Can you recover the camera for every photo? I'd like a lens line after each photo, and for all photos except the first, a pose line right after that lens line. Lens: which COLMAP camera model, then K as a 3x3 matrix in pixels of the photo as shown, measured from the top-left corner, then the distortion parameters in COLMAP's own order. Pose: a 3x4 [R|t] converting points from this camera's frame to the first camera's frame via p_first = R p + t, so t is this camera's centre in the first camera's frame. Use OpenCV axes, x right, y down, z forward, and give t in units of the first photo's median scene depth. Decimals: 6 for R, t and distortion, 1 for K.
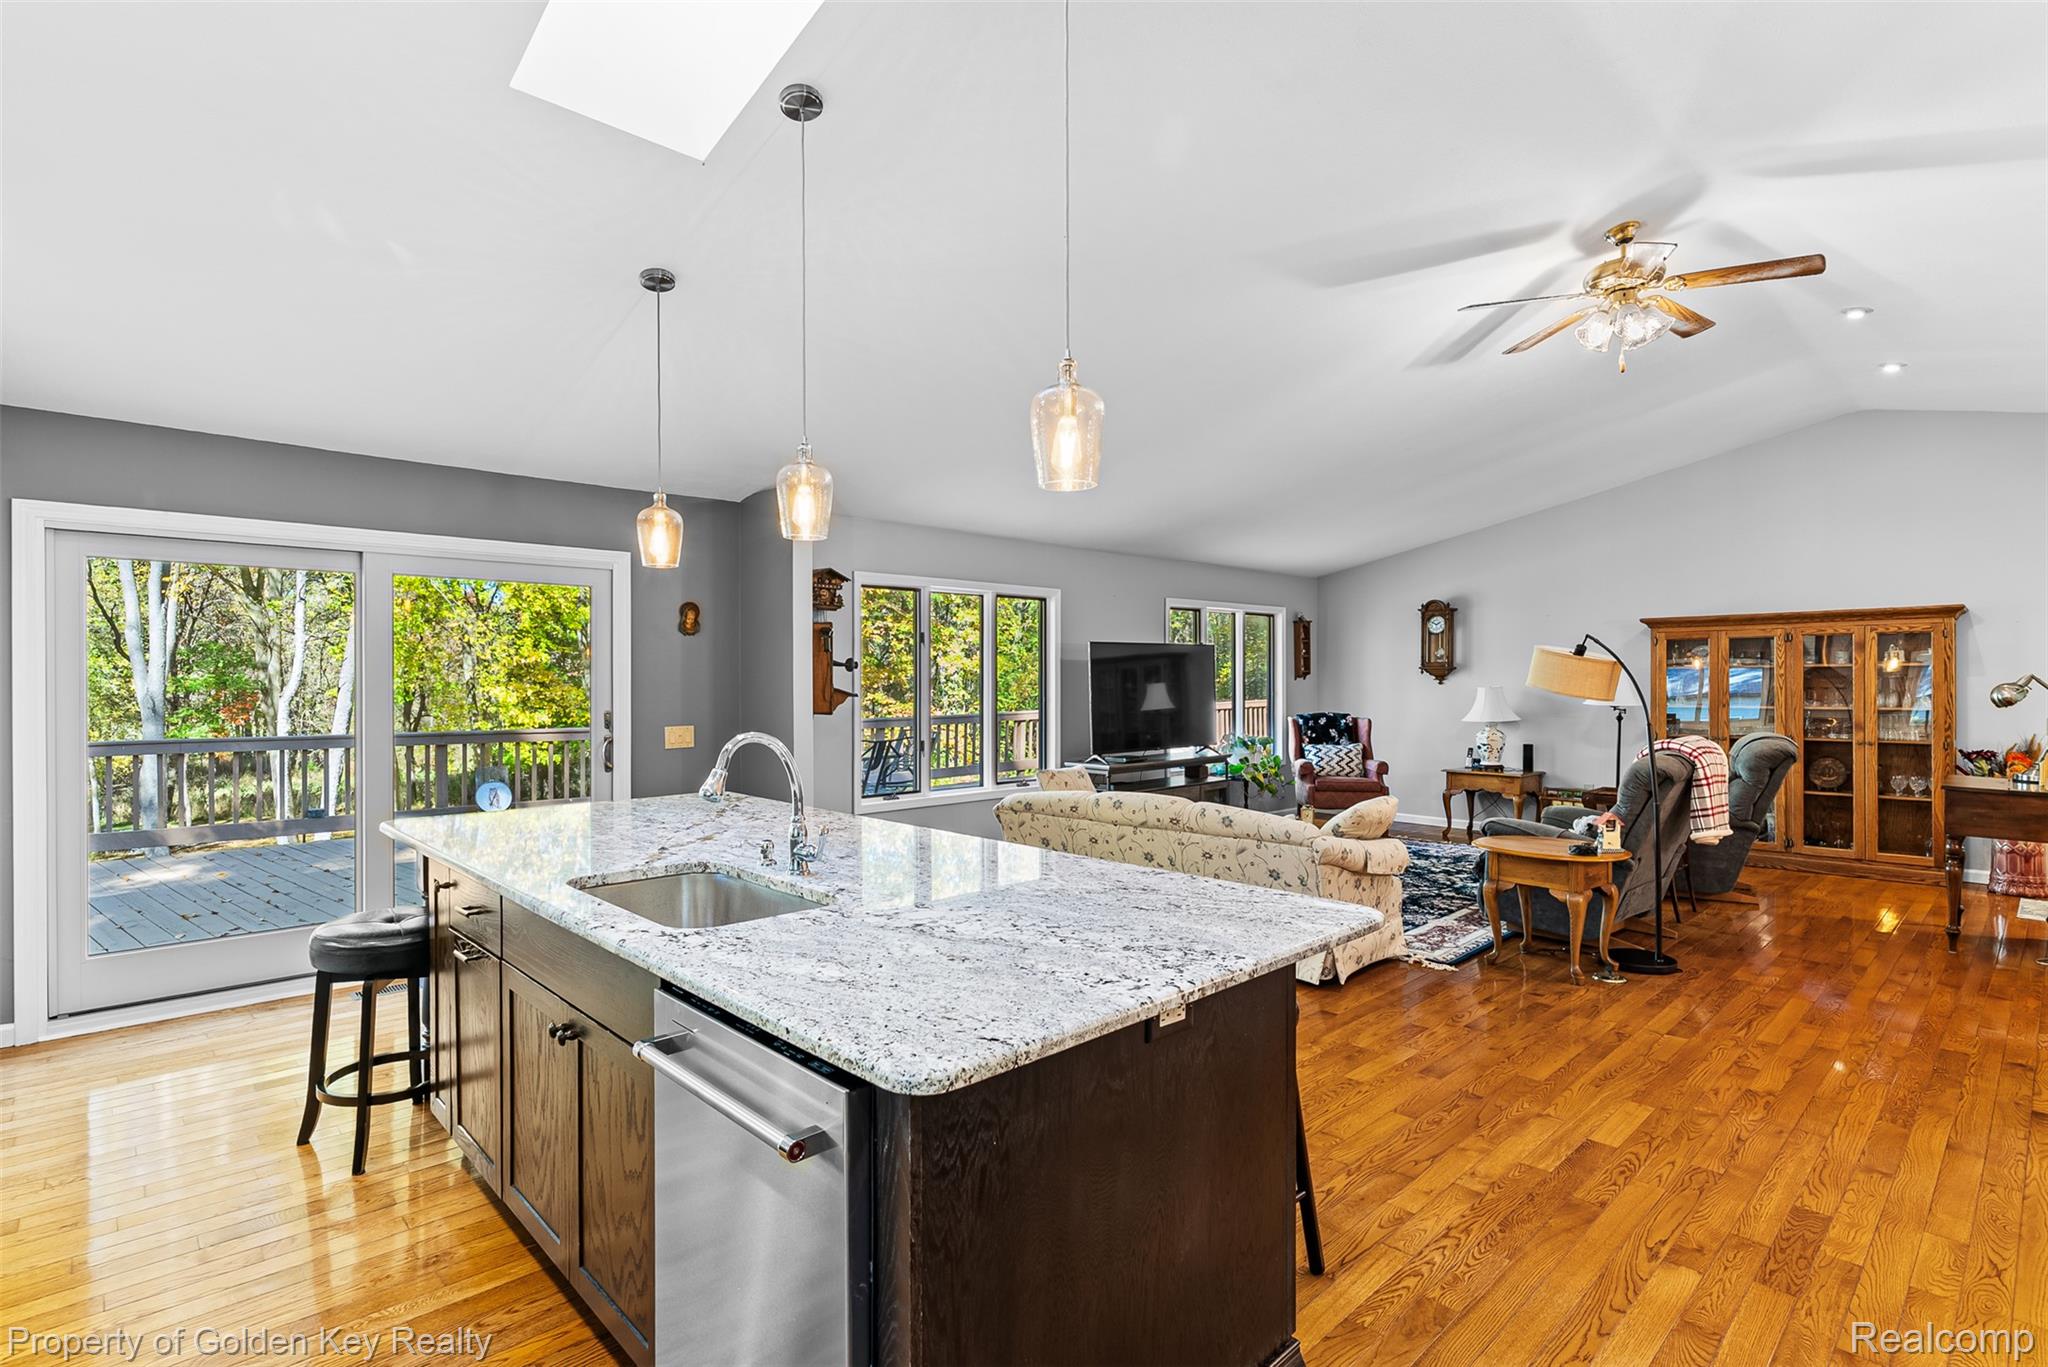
lens RADIAL K [[988.2, 0, 1036.3], [0, 988.2, 686.3], [0, 0, 1]] dist [0.001598, 0.000546]
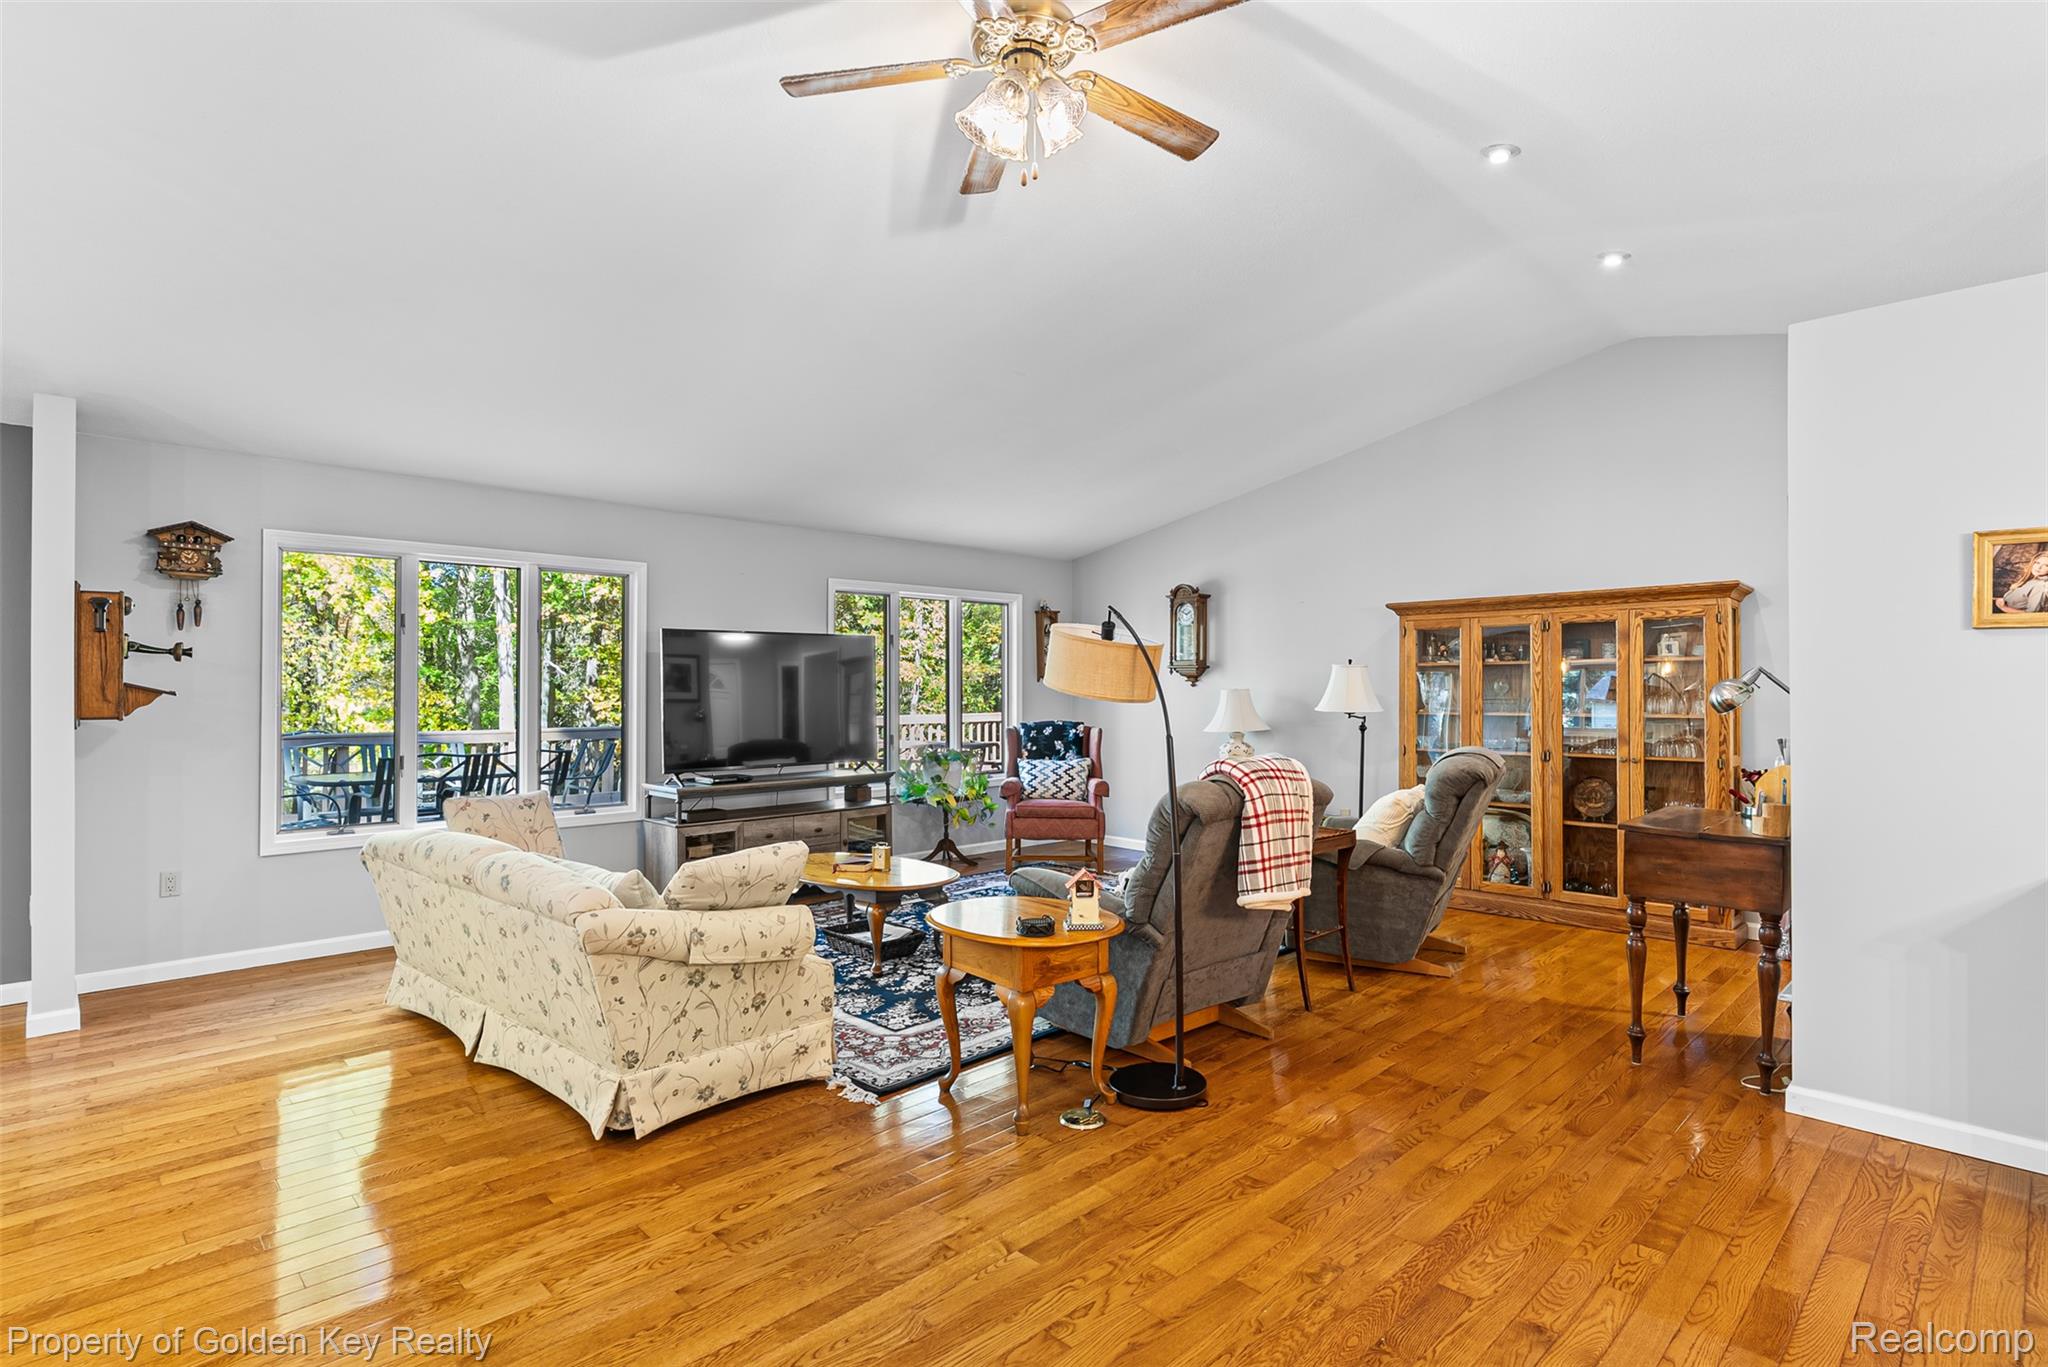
lens RADIAL K [[1023.6, 0, 1011.6], [0, 1023.6, 682.9], [0, 0, 1]] dist [0.000504, 0.000539]
pose [[0.999853, 0.002481, 0.016982, 0.322181], [-0.002290, 0.999934, -0.011260, 0.006223], [-0.017009, 0.011219, 0.999792, 0.192558]]
